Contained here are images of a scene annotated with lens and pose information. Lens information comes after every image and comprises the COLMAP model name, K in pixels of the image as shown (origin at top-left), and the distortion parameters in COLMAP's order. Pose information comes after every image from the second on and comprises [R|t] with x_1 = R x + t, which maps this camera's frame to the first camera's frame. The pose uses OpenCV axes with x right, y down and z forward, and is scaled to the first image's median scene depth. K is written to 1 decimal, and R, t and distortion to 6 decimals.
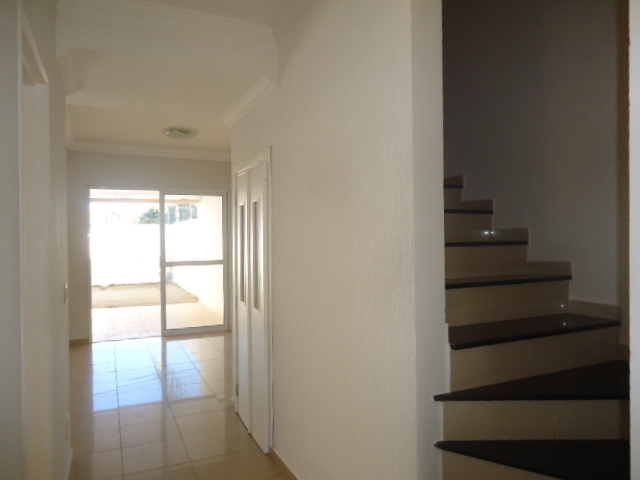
lens RADIAL K [[465.9, 0, 321.1], [0, 465.9, 238.2], [0, 0, 1]] dist [-0.006241, -0.001075]
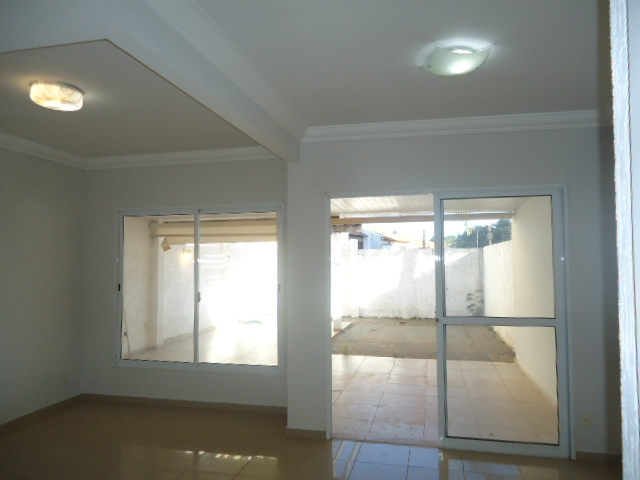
lens RADIAL K [[465.9, 0, 321.1], [0, 465.9, 238.2], [0, 0, 1]] dist [-0.006241, -0.001075]
pose [[0.785239, -0.025504, -0.618668, -0.104759], [-0.001584, 0.999065, -0.043197, -0.028280], [0.619191, 0.034900, 0.784464, 0.494921]]
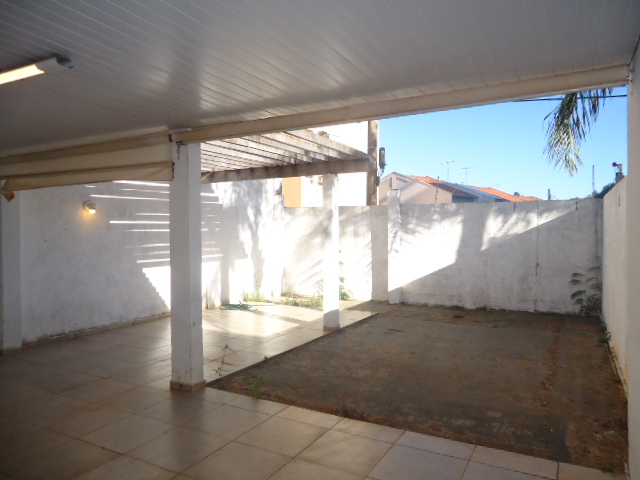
lens RADIAL K [[465.9, 0, 321.1], [0, 465.9, 238.2], [0, 0, 1]] dist [-0.006241, -0.001075]
pose [[0.598704, 0.017055, -0.800789, -0.278720], [0.002884, 0.999721, 0.023449, 0.000156], [0.800965, -0.016348, 0.598488, 1.230590]]
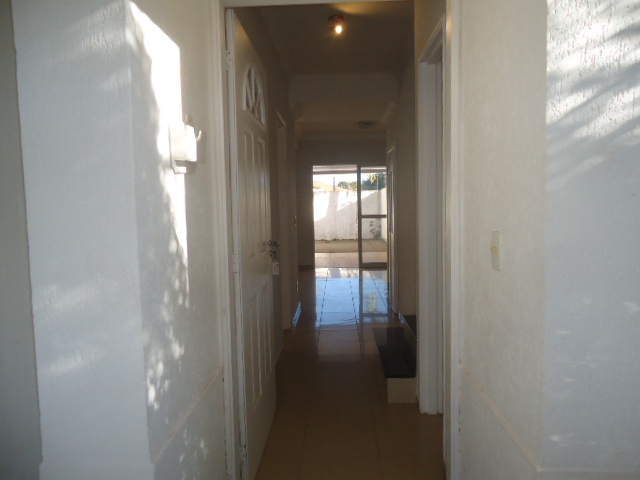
lens RADIAL K [[465.9, 0, 321.1], [0, 465.9, 238.2], [0, 0, 1]] dist [-0.006241, -0.001075]
pose [[0.893796, 0.020911, -0.447985, 0.189797], [0.011642, 0.997494, 0.069789, 0.020965], [0.448322, -0.067593, 0.891313, -0.315291]]
